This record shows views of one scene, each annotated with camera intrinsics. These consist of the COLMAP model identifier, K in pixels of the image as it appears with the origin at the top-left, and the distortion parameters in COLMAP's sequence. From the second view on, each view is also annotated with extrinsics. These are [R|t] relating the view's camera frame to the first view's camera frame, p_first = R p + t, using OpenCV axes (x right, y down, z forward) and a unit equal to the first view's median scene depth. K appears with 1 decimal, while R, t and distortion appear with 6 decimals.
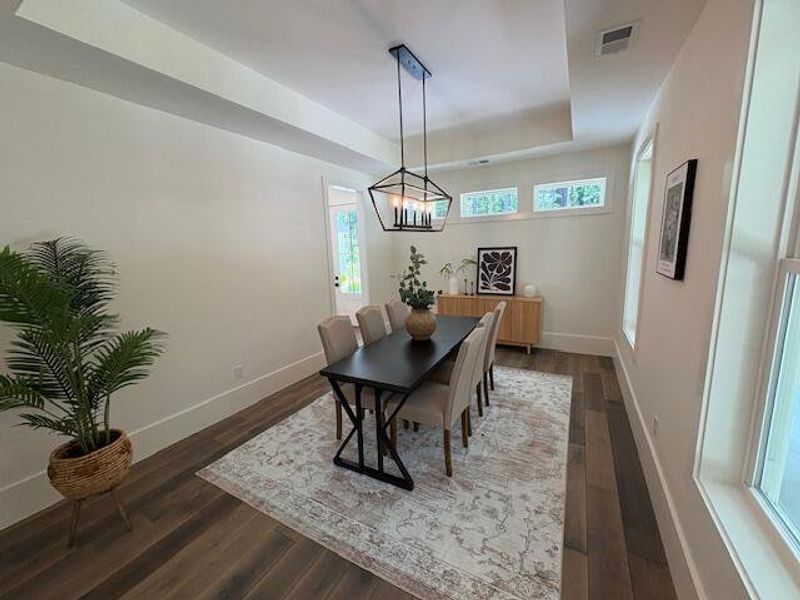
lens RADIAL K [[319.5, 0, 400.9], [0, 319.5, 300.5], [0, 0, 1]] dist [0.000793, 0.000259]
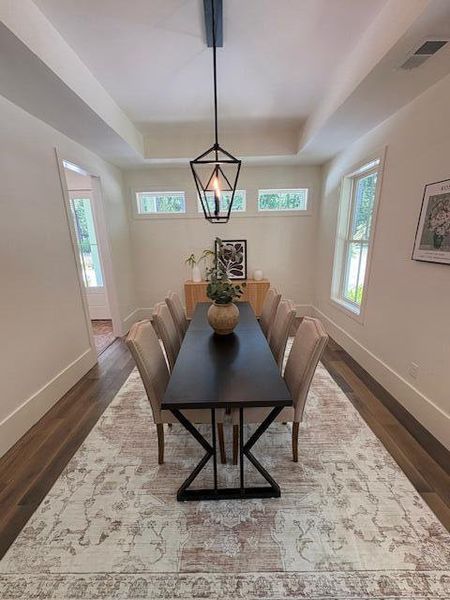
lens RADIAL K [[239.6, 0, 225.0], [0, 239.6, 300.0], [0, 0, 1]] dist [0.000793, 0.000259]
pose [[0.876837, -0.107396, 0.468640, -0.304379], [0.070135, 0.992877, 0.096310, -0.056172], [-0.475645, -0.051580, 0.878124, 0.377775]]
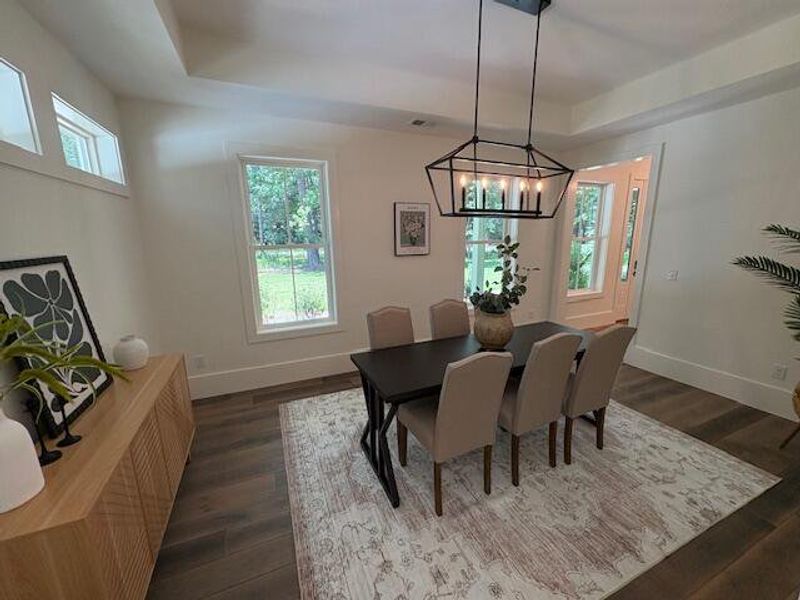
lens RADIAL K [[319.5, 0, 400.9], [0, 319.5, 300.5], [0, 0, 1]] dist [0.000793, 0.000259]
pose [[-0.791742, -0.077735, 0.605890, -0.267983], [0.143934, 0.940202, 0.308711, -0.316151], [-0.593657, 0.331628, -0.733209, 1.885235]]
